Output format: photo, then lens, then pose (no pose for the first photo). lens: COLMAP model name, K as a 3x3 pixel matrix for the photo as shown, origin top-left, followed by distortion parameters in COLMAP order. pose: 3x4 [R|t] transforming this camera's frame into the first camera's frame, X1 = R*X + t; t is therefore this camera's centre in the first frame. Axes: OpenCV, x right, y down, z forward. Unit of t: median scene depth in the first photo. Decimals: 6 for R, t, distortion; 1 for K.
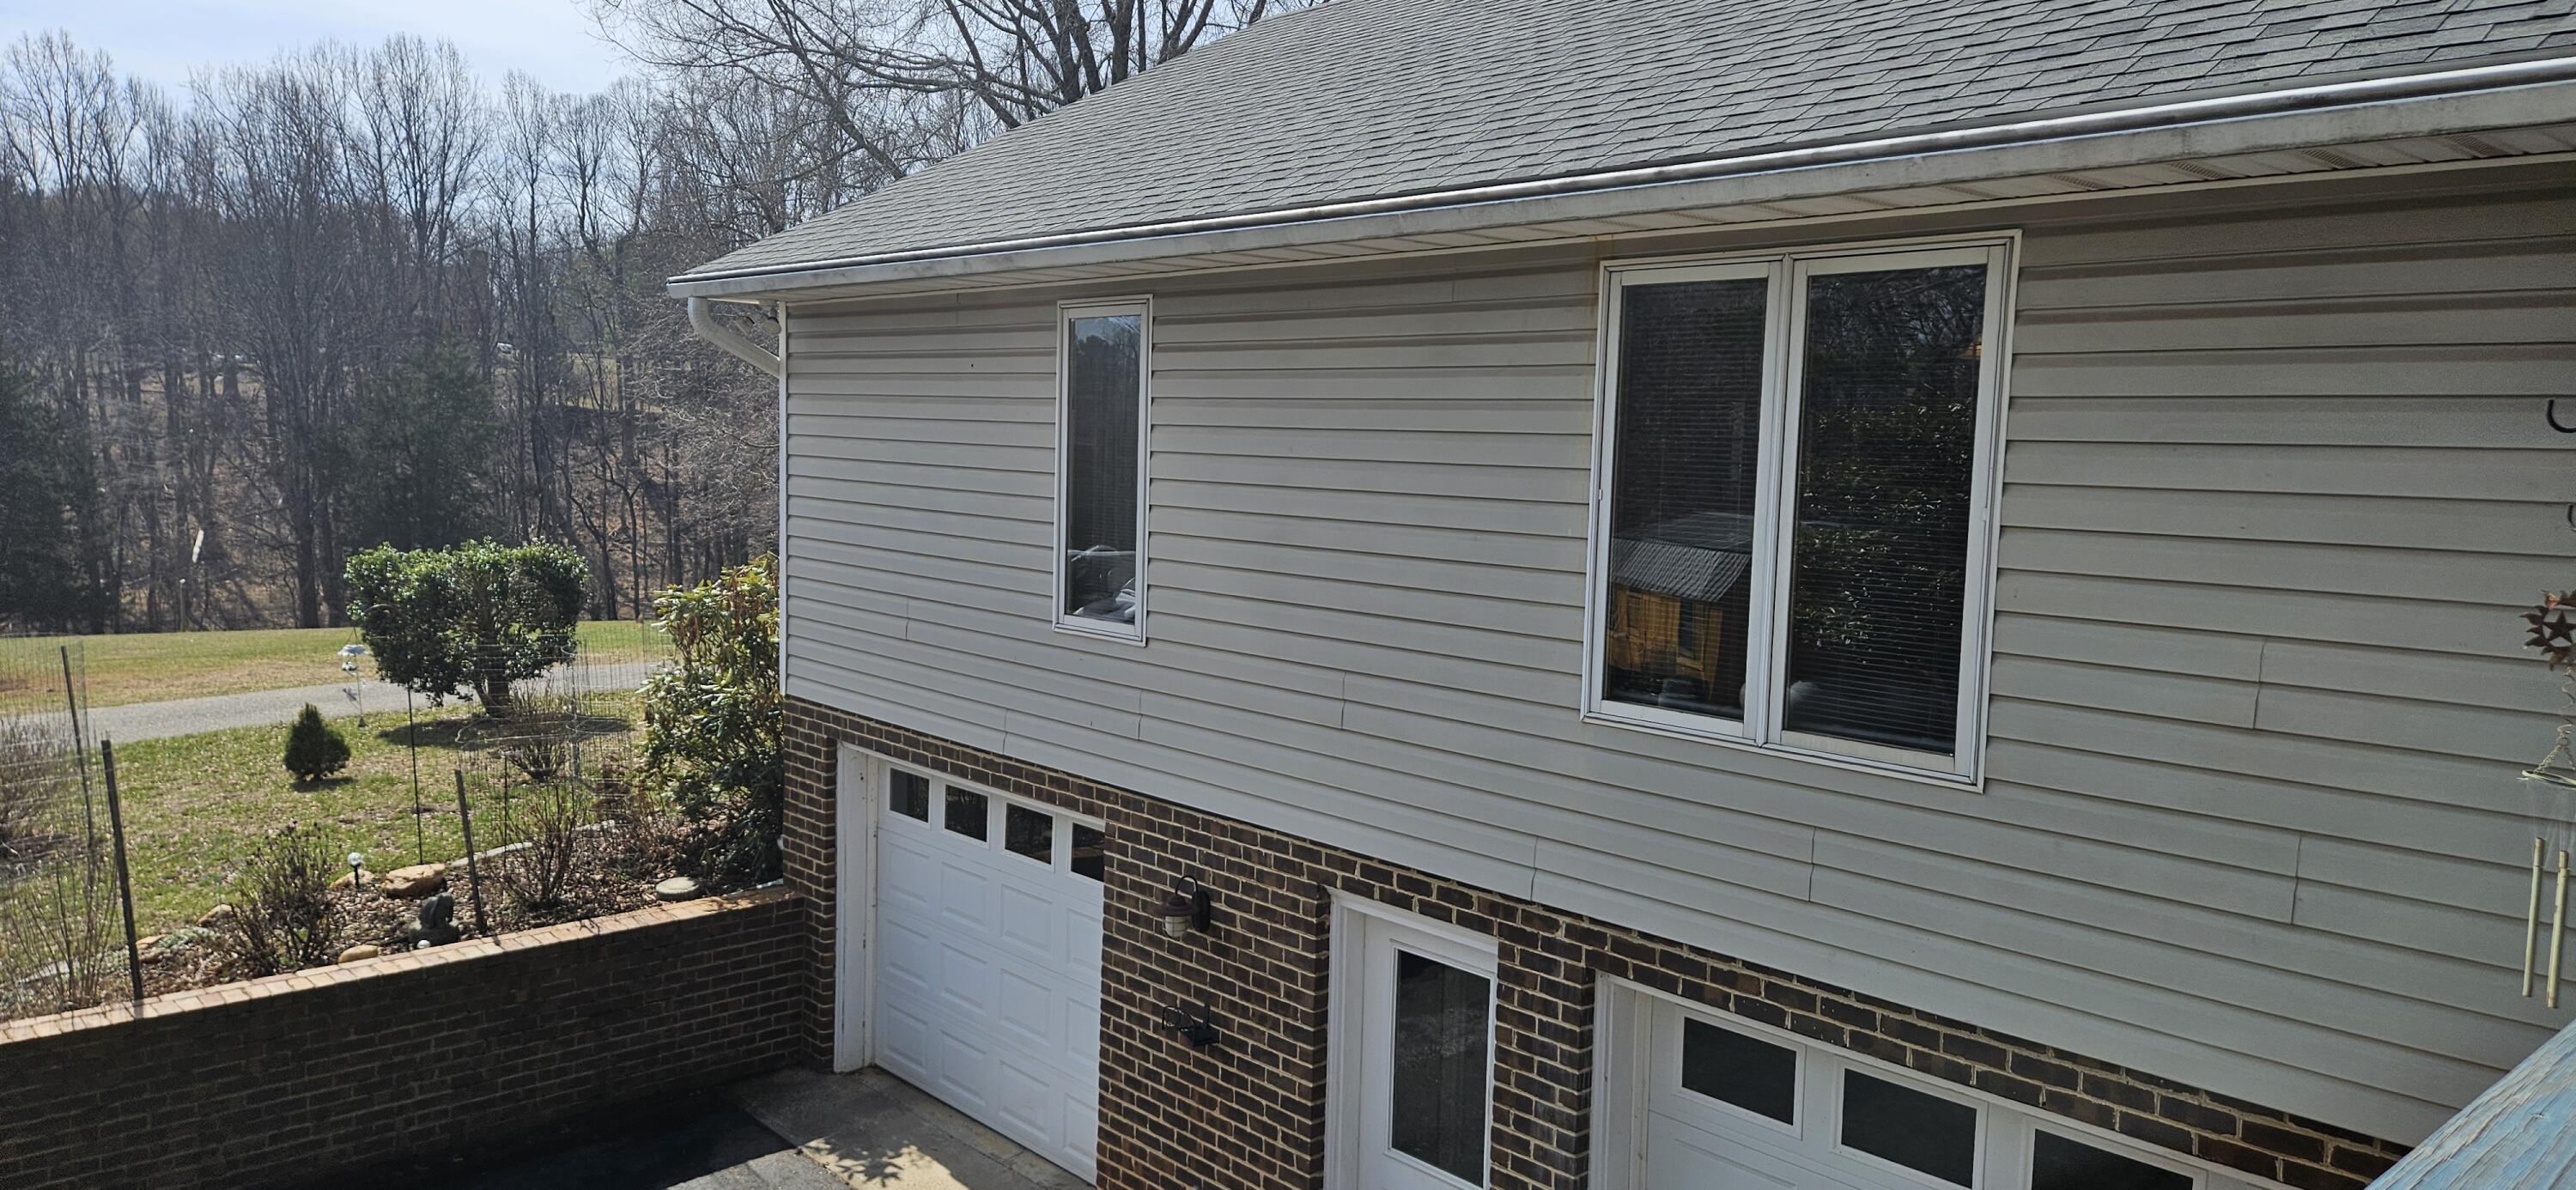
lens RADIAL K [[1734.5, 0, 1237.7], [0, 1734.5, 591.7], [0, 0, 1]] dist [0.058841, -0.004564]
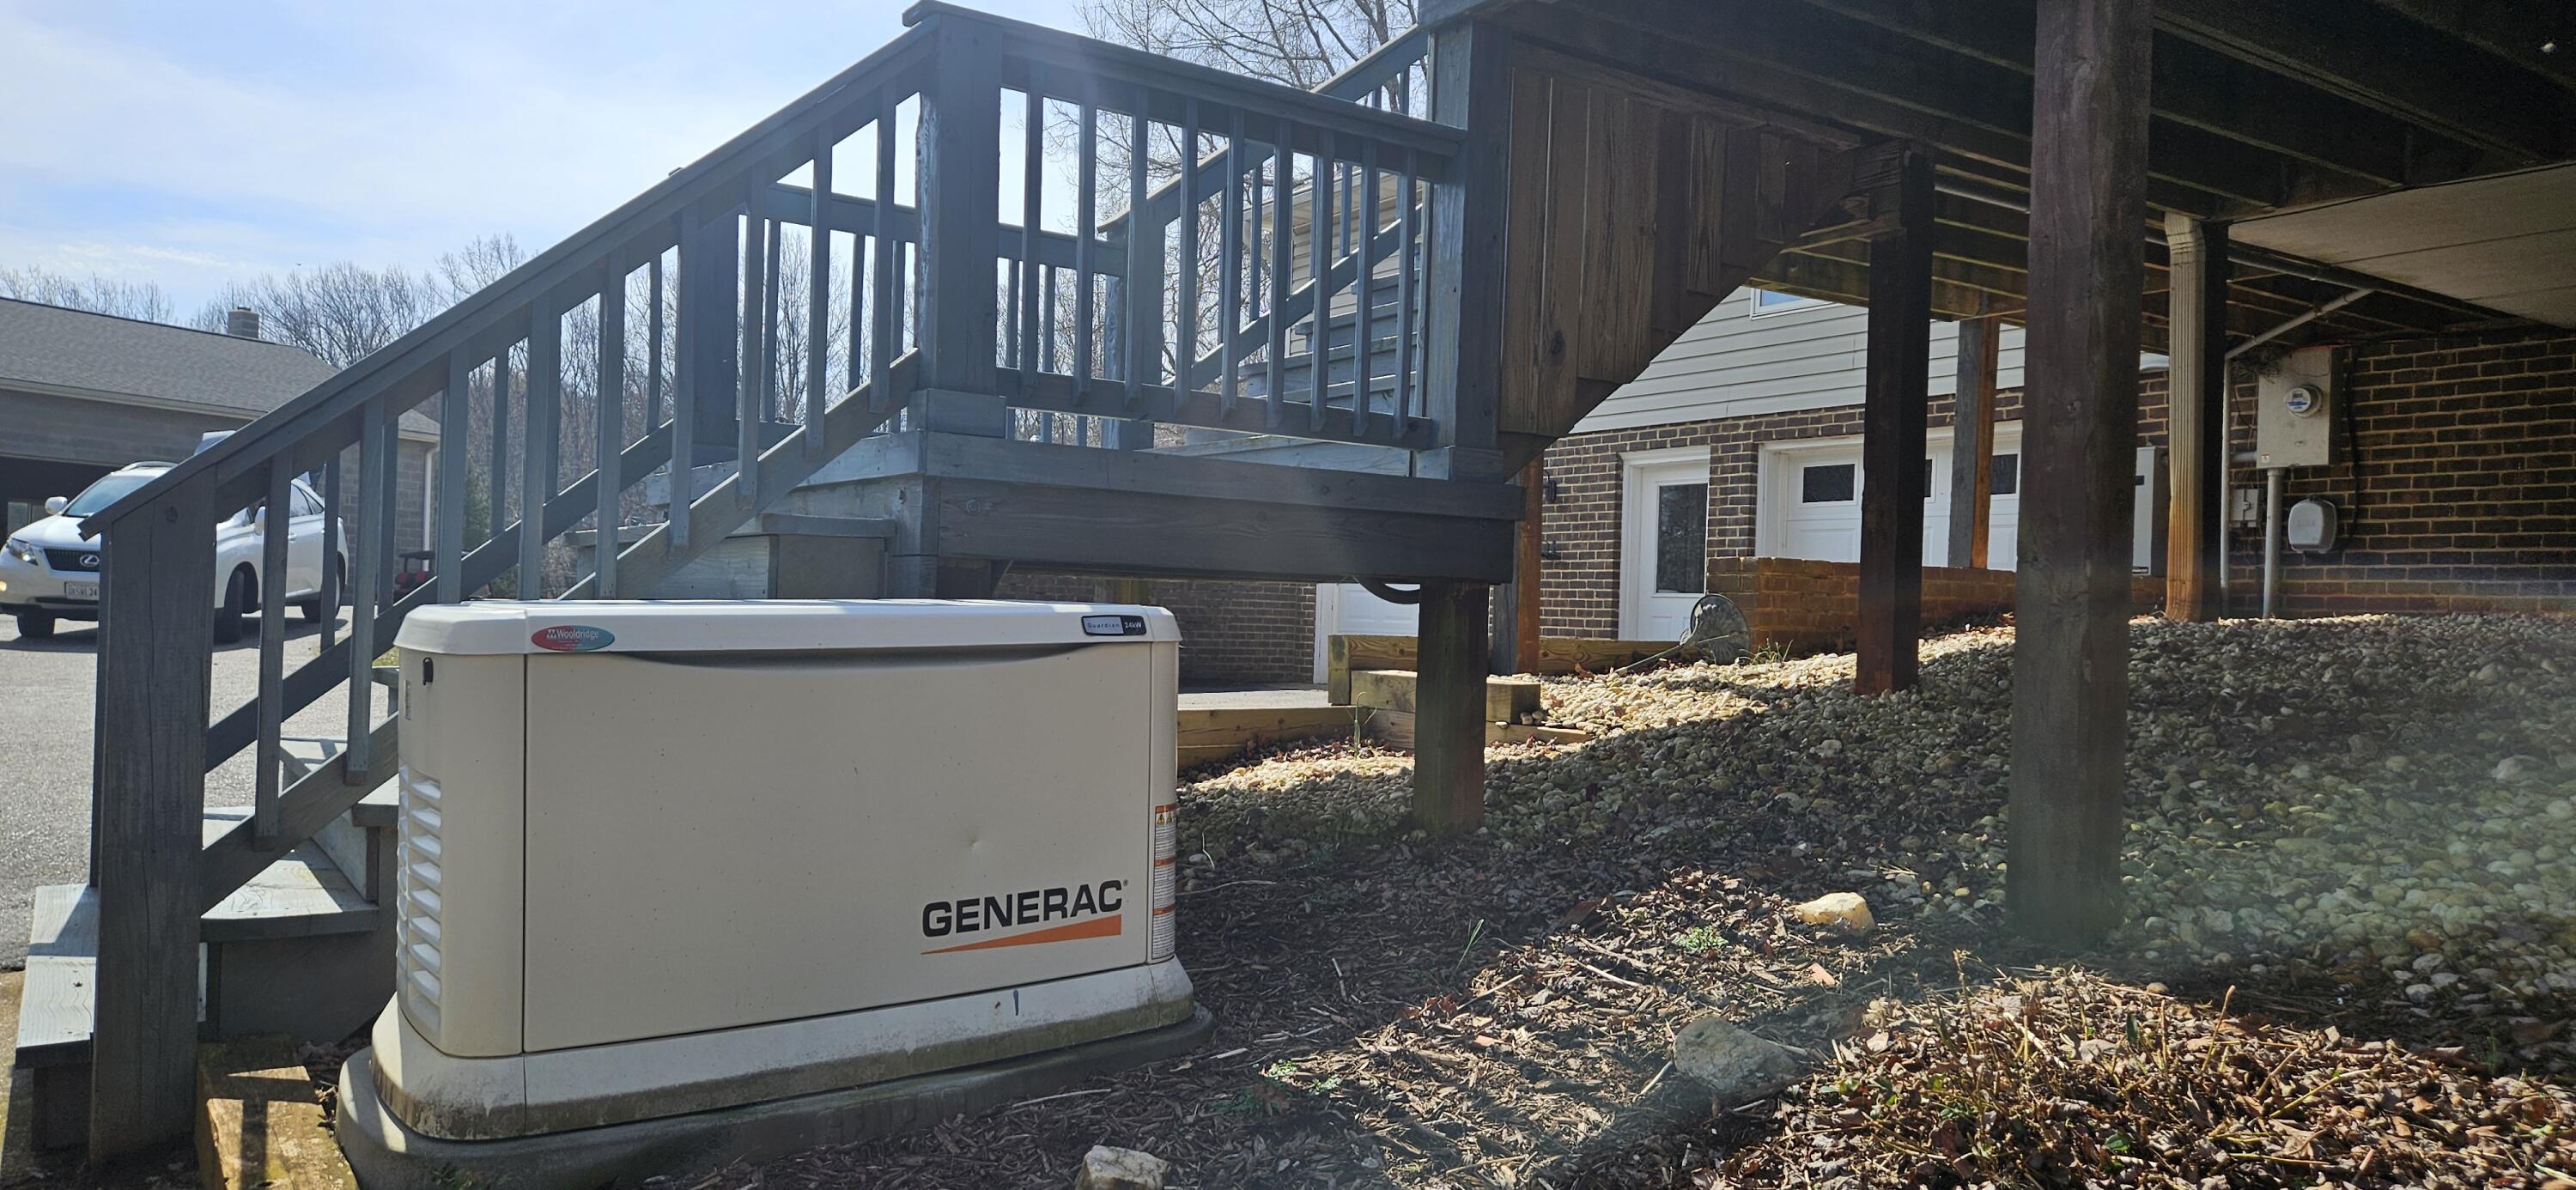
lens RADIAL K [[1726.5, 0, 1285.5], [0, 1726.5, 612.1], [0, 0, 1]] dist [0.074048, -0.046689]
pose [[0.991701, 0.005182, -0.128461, -0.065229], [-0.016864, 0.995797, -0.090021, 0.489654], [0.127454, 0.091441, 0.987620, -0.855534]]
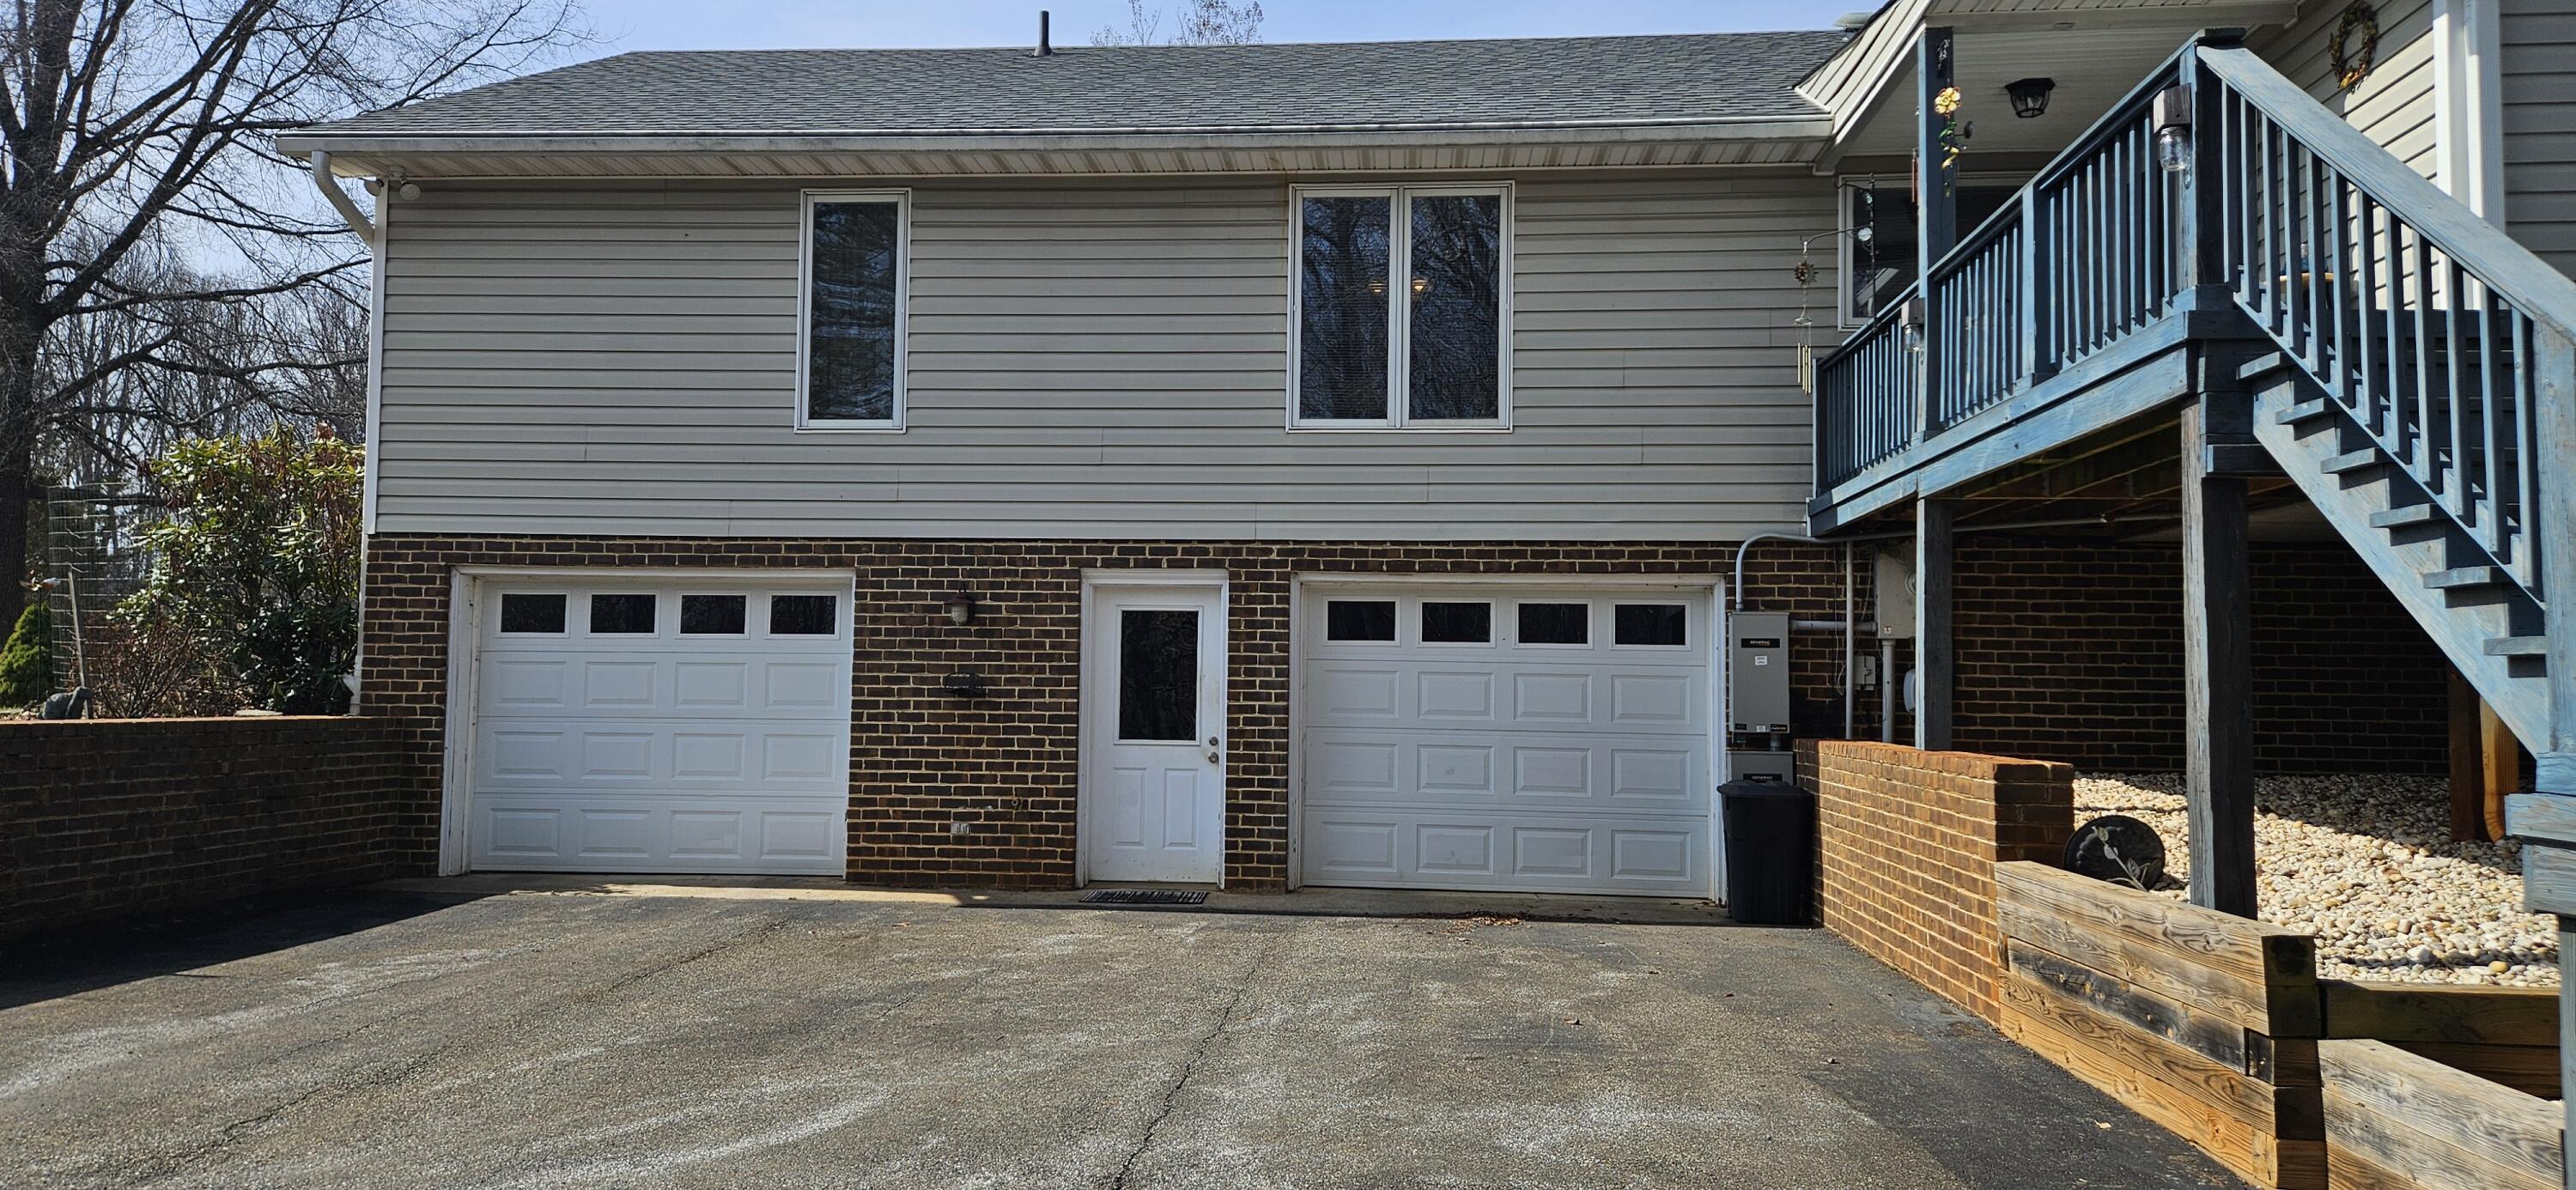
lens RADIAL K [[1726.5, 0, 1285.5], [0, 1726.5, 612.1], [0, 0, 1]] dist [0.074048, -0.046689]
pose [[0.727361, 0.020473, 0.685950, -0.827823], [0.063976, 0.993179, -0.097480, 0.348350], [-0.683267, 0.114787, 0.721090, -0.221666]]
